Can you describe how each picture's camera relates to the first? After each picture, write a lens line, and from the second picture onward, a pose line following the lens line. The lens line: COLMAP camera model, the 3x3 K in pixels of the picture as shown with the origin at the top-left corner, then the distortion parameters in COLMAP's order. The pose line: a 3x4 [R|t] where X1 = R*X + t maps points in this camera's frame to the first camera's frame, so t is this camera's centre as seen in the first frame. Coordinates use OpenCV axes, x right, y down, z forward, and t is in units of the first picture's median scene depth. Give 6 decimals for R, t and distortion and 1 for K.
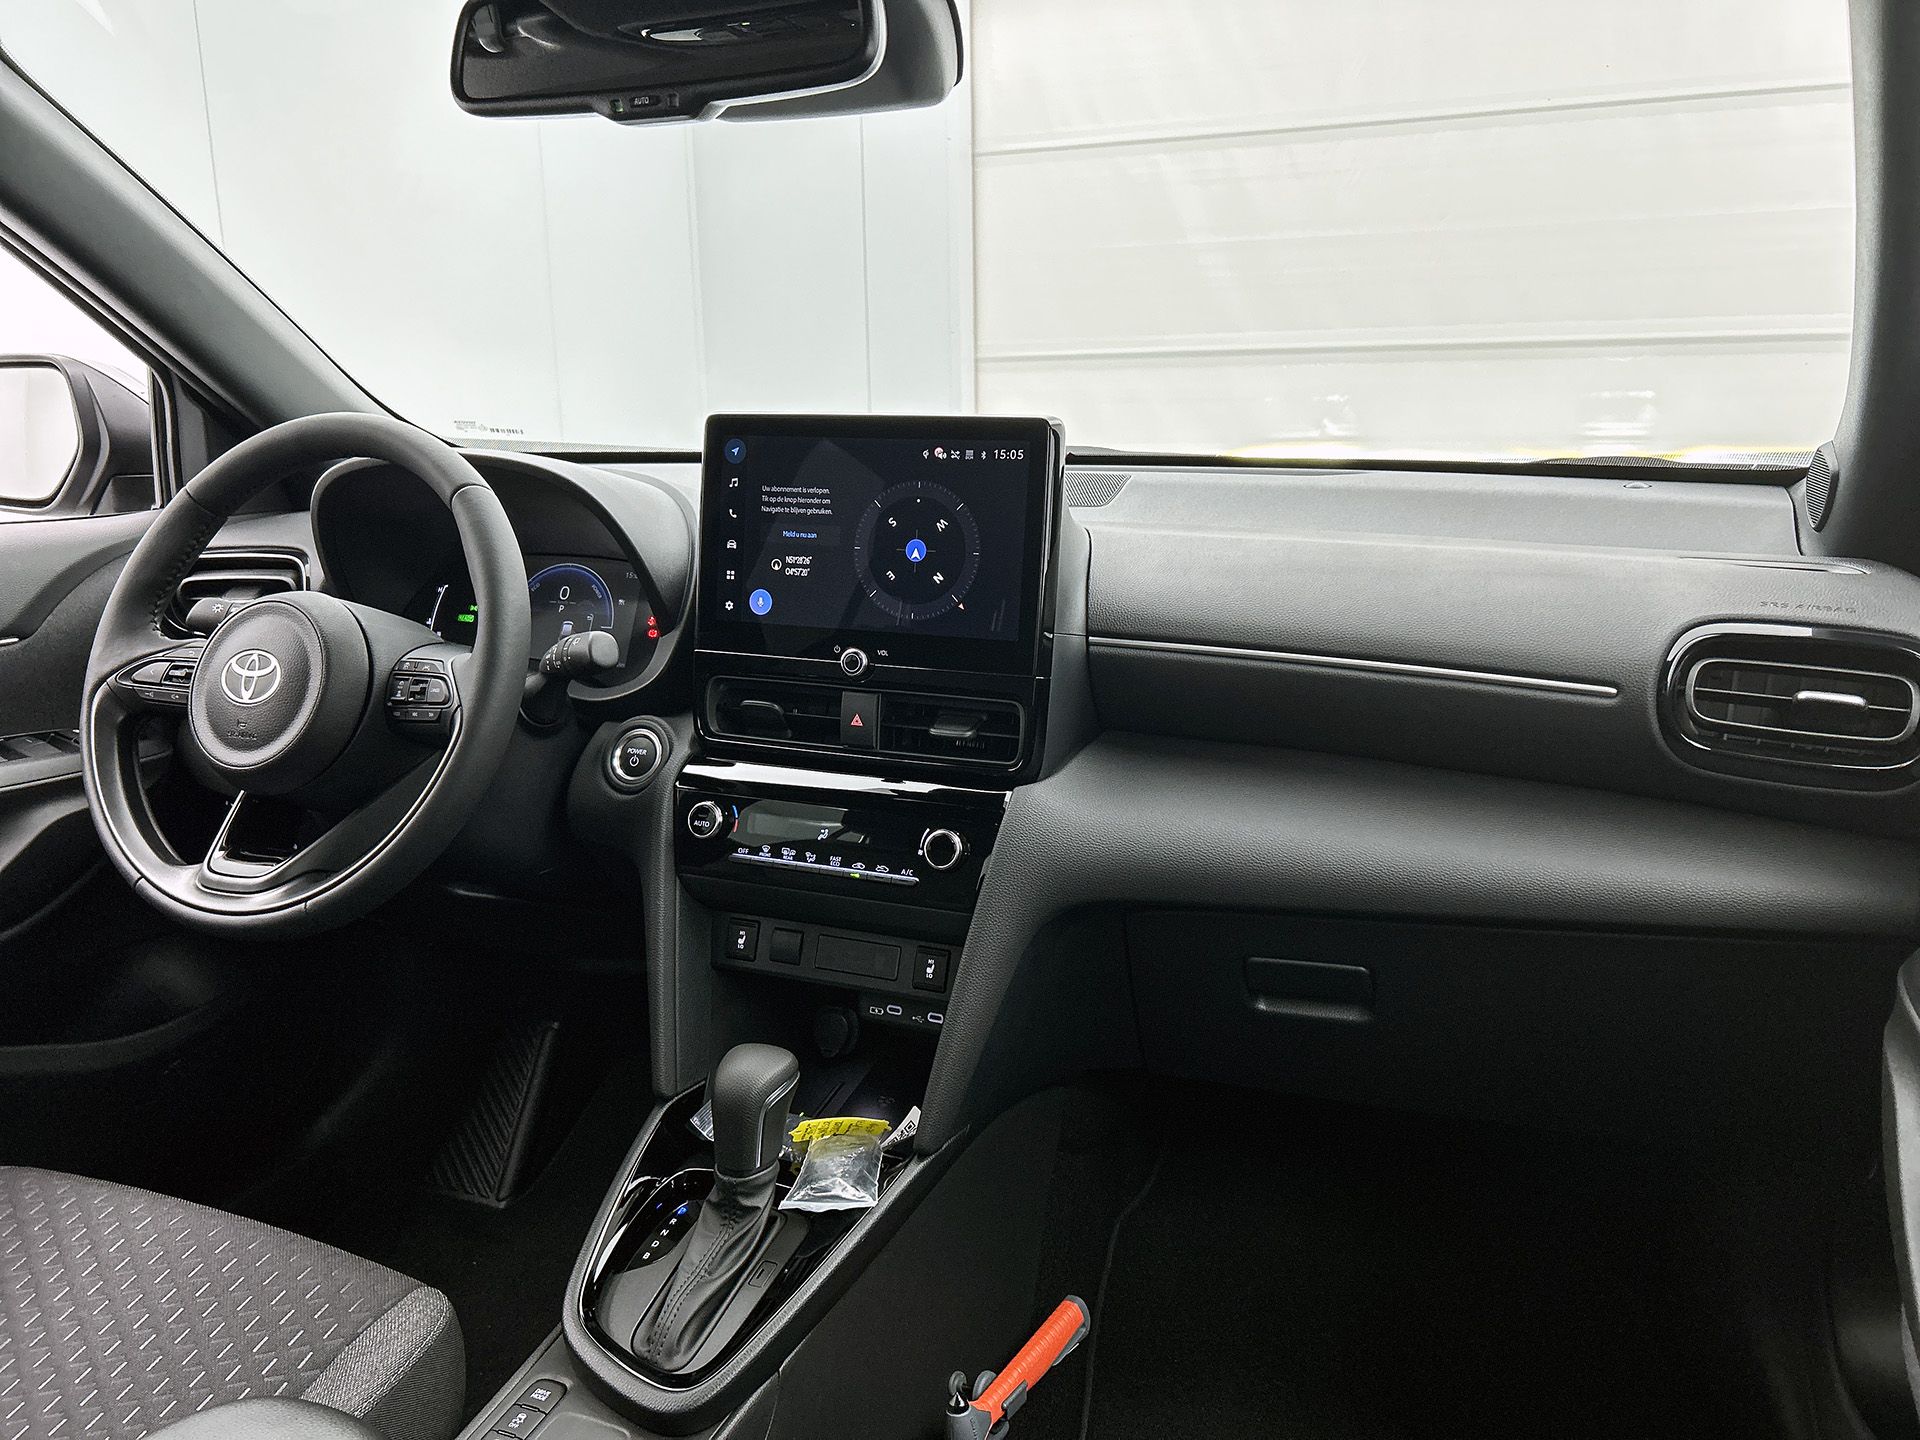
lens RADIAL K [[1442.9, 0, 993.7], [0, 1442.9, 709.5], [0, 0, 1]] dist [0.049803, -0.074925]
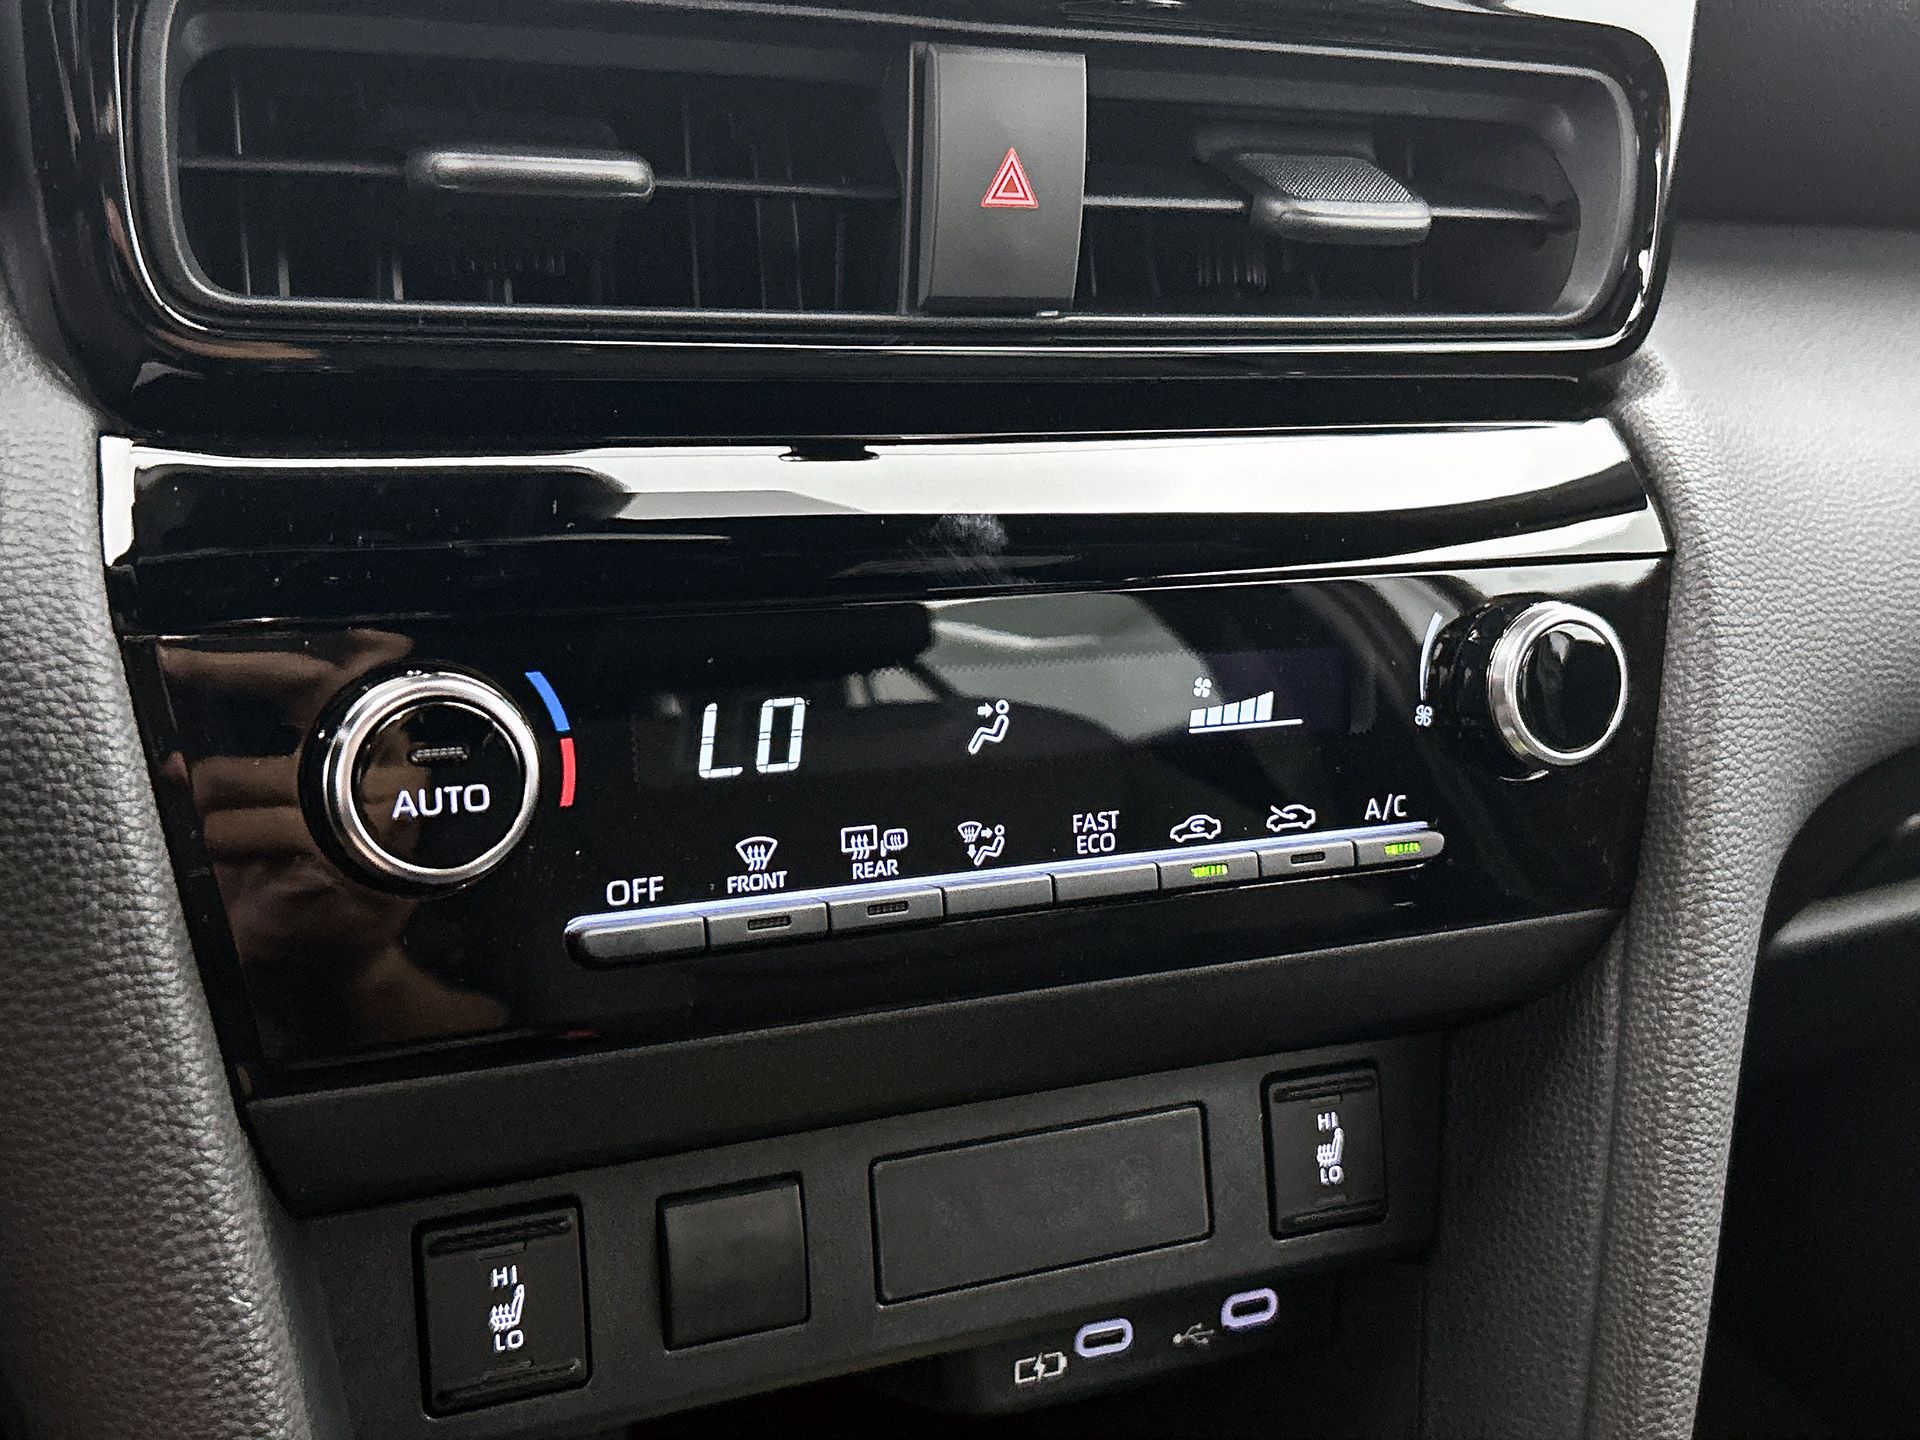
lens RADIAL K [[2204.6, 0, 961.1], [0, 2204.6, 724.6], [0, 0, 1]] dist [0.014211, 0.000000]
pose [[0.668913, -0.194767, 0.717371, -0.352742], [0.070885, 0.977379, 0.199262, 0.020788], [-0.739953, -0.082438, 0.667588, 0.778370]]
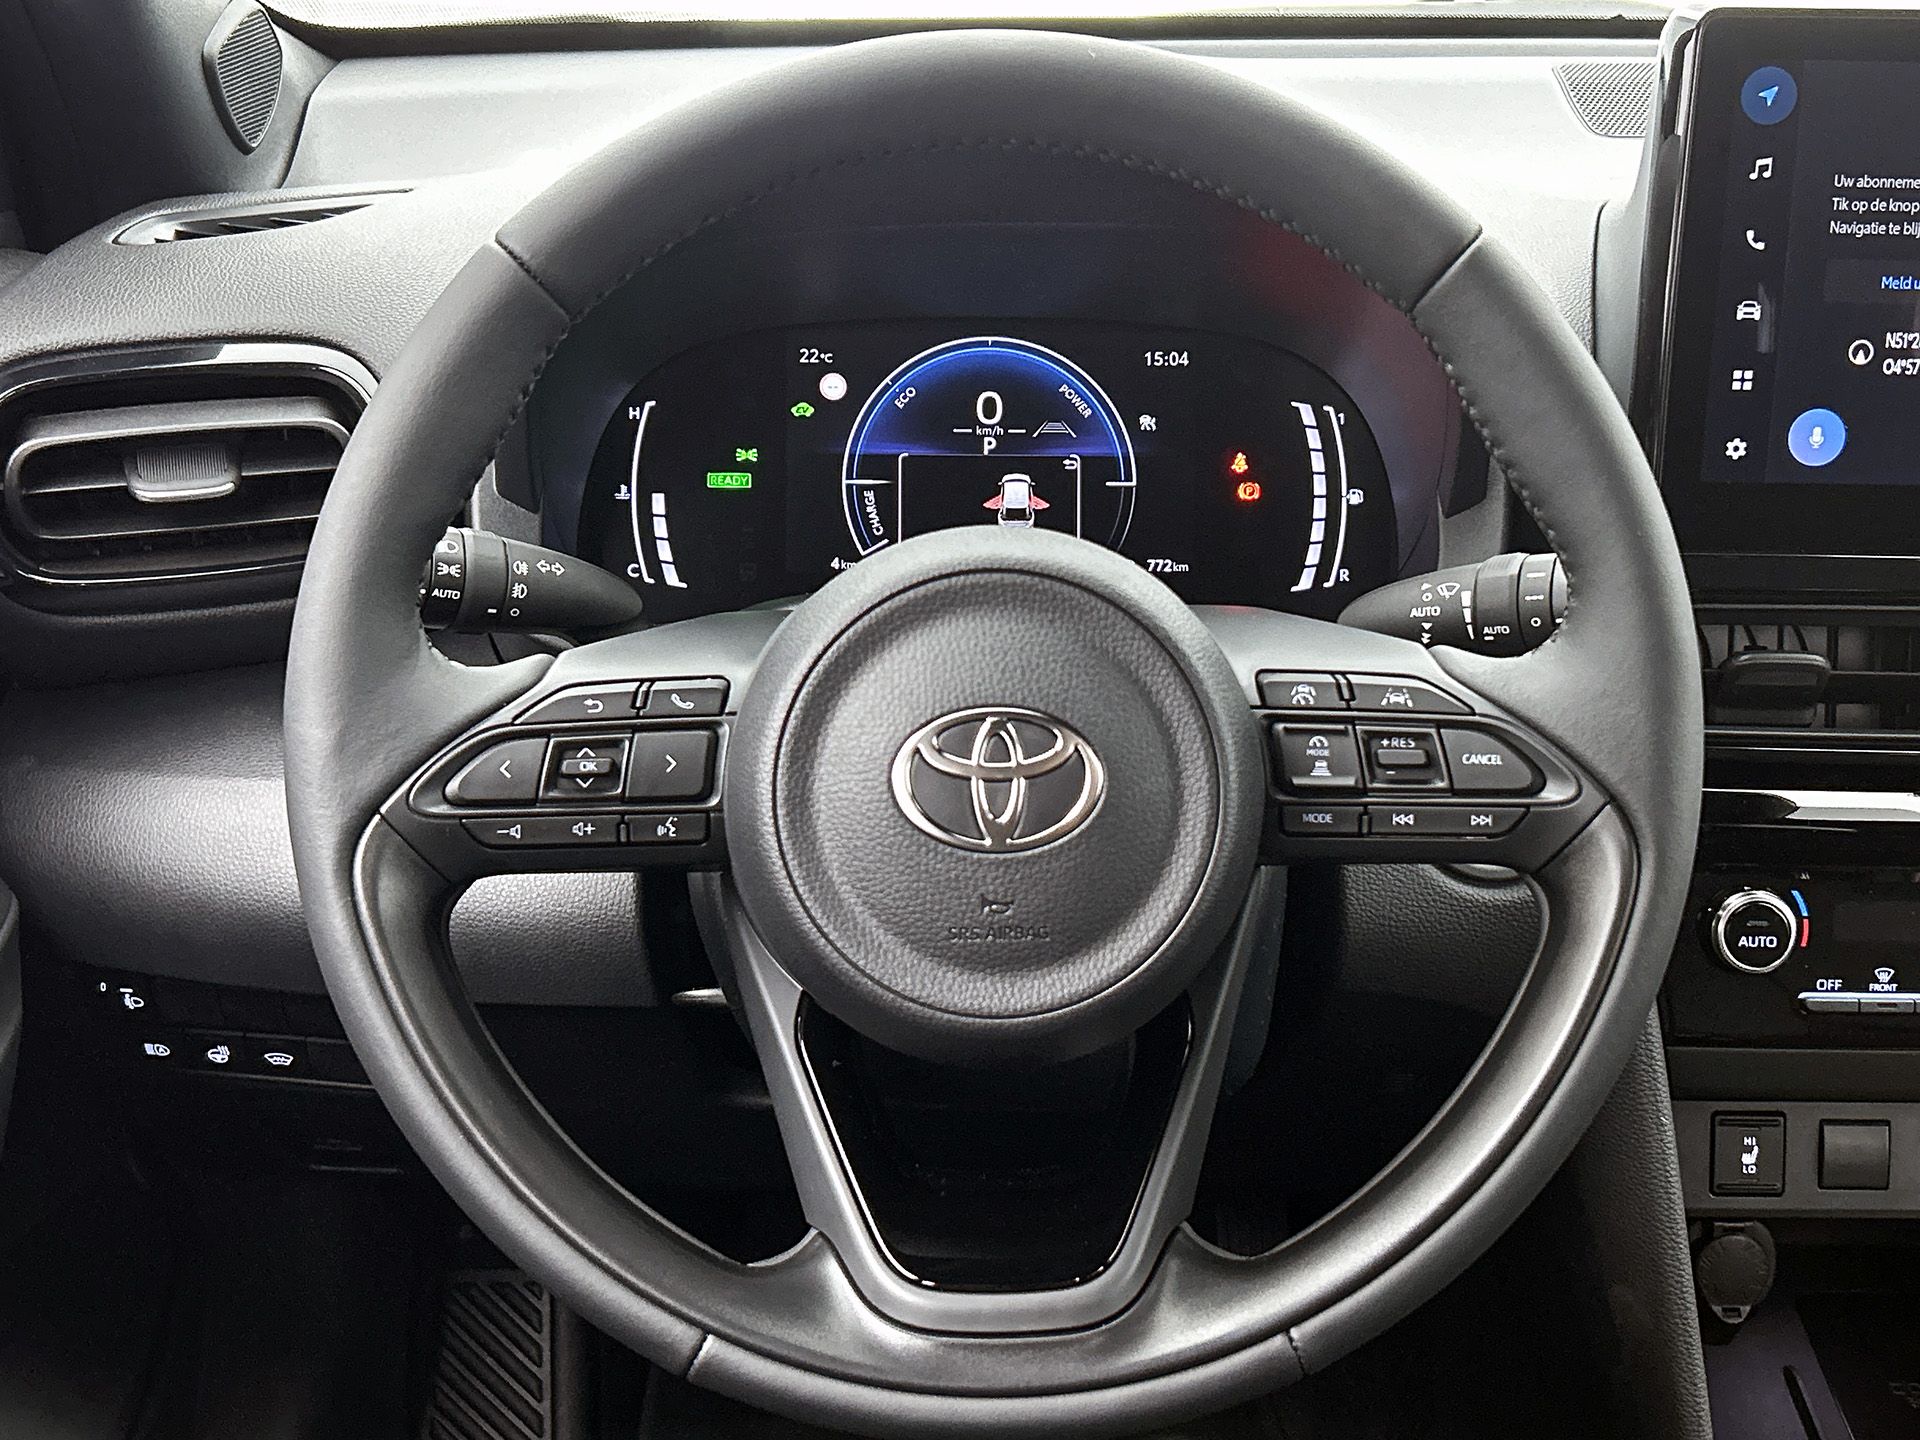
lens RADIAL K [[2374.3, 0, 993.3], [0, 2374.3, 717.2], [0, 0, 1]] dist [0.071746, 0.000000]
pose [[0.920954, -0.124513, 0.369243, -0.697562], [0.064079, 0.983067, 0.171677, -0.136494], [-0.384367, -0.134446, 0.913338, 0.414986]]
